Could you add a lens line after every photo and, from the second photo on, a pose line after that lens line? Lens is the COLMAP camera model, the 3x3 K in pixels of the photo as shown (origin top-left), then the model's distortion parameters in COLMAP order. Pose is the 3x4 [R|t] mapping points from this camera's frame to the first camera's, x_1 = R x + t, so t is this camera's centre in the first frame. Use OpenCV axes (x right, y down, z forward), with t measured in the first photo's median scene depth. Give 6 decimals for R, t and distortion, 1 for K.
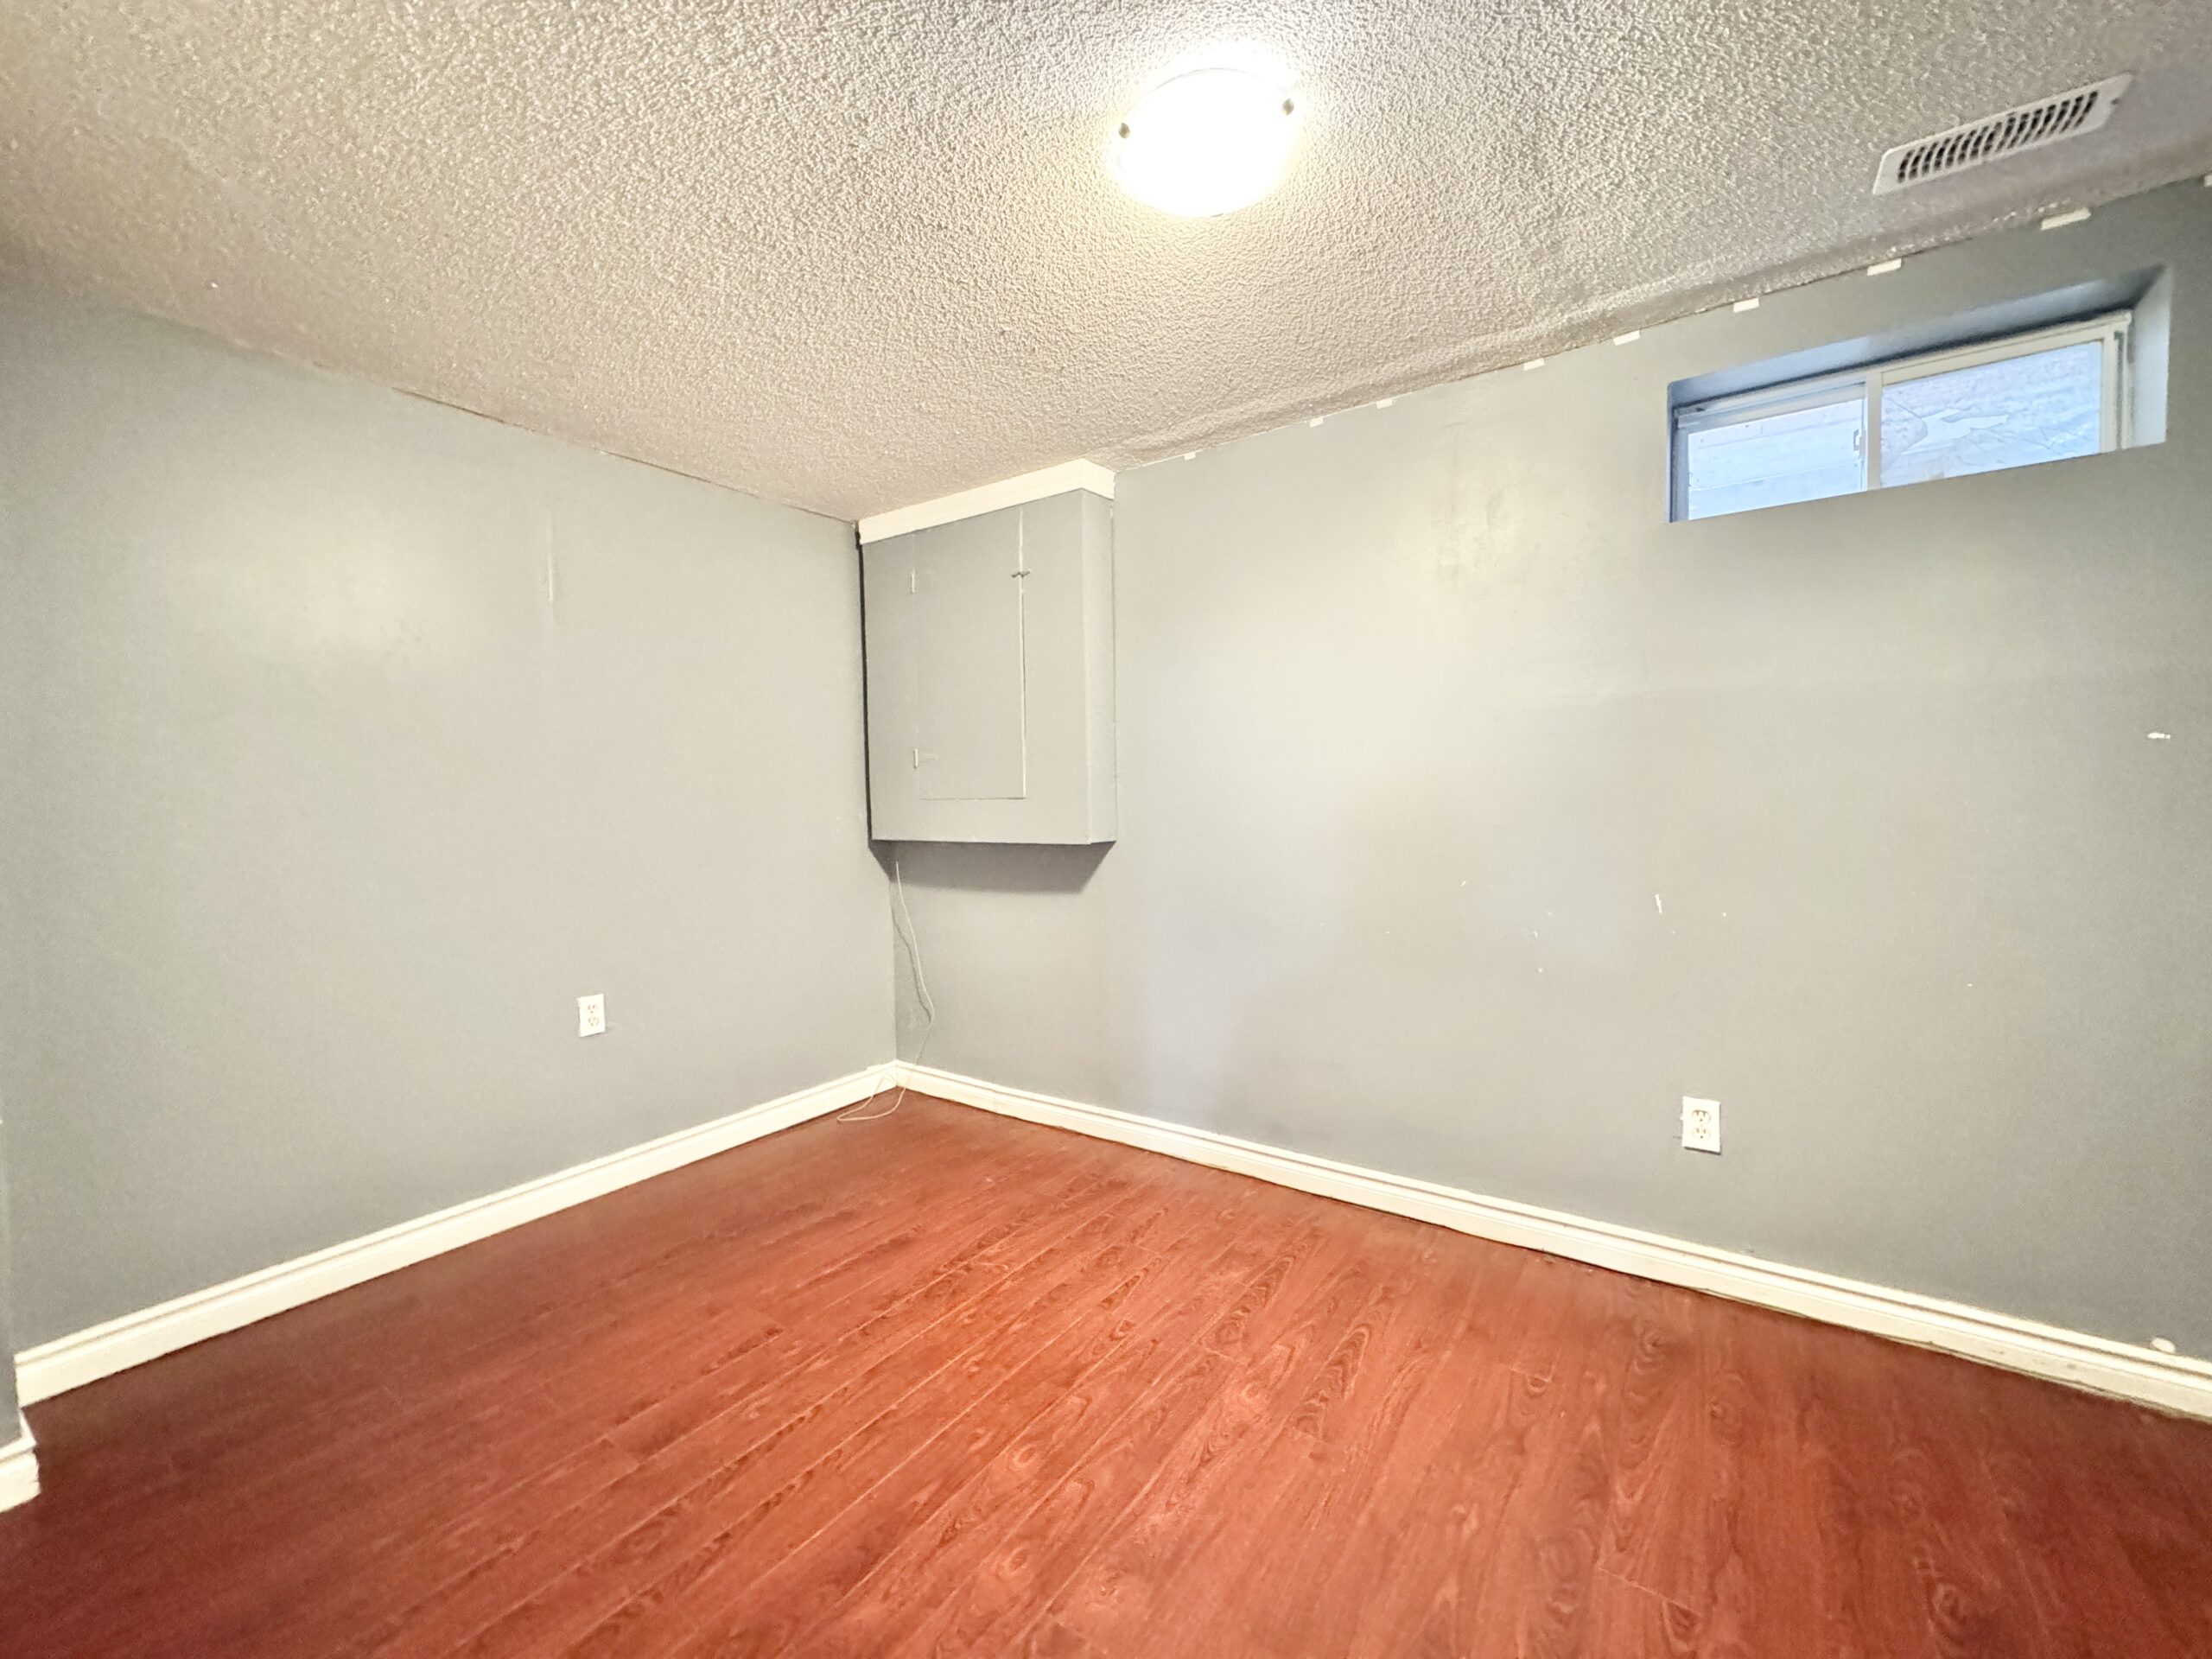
lens RADIAL K [[873.2, 0, 1106.7], [0, 873.2, 820.9], [0, 0, 1]] dist [-0.001340, 0.000008]
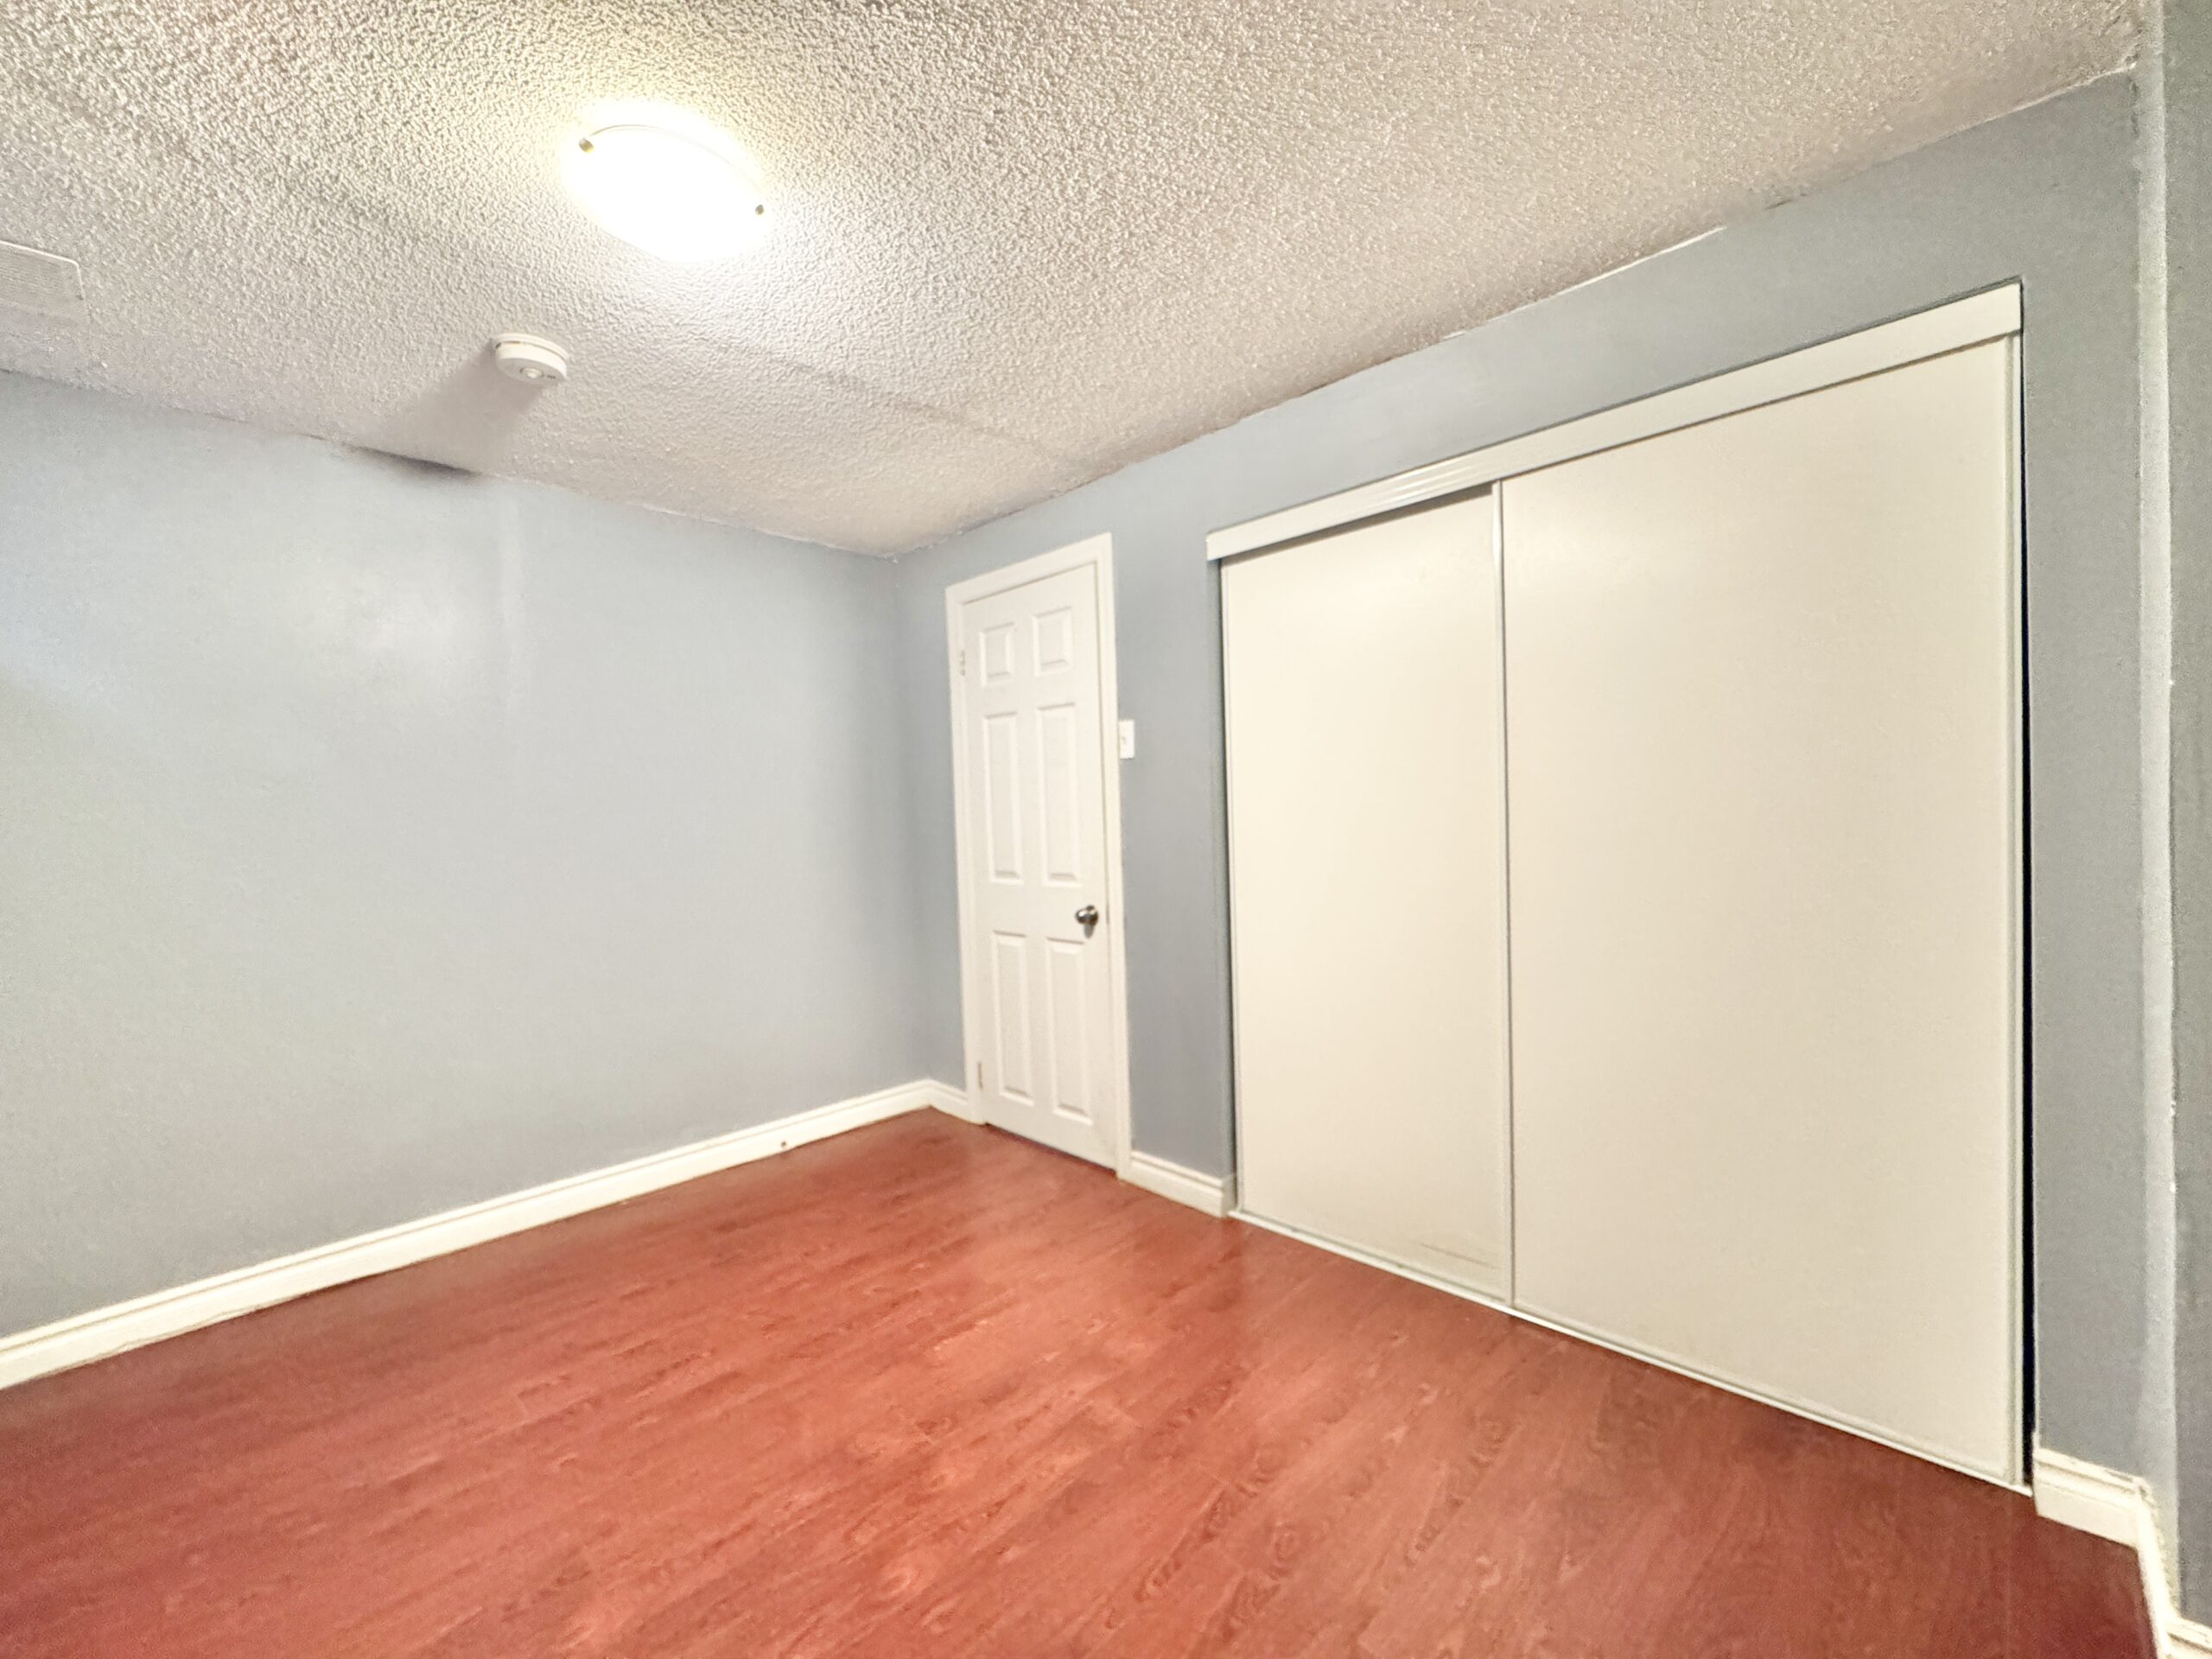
lens RADIAL K [[873.2, 0, 1102.5], [0, 873.2, 830.5], [0, 0, 1]] dist [-0.001340, 0.000008]
pose [[-0.983270, 0.048194, 0.175665, -0.505713], [0.056563, 0.997475, 0.042946, -0.043693], [-0.173152, 0.052163, -0.983513, 1.863196]]
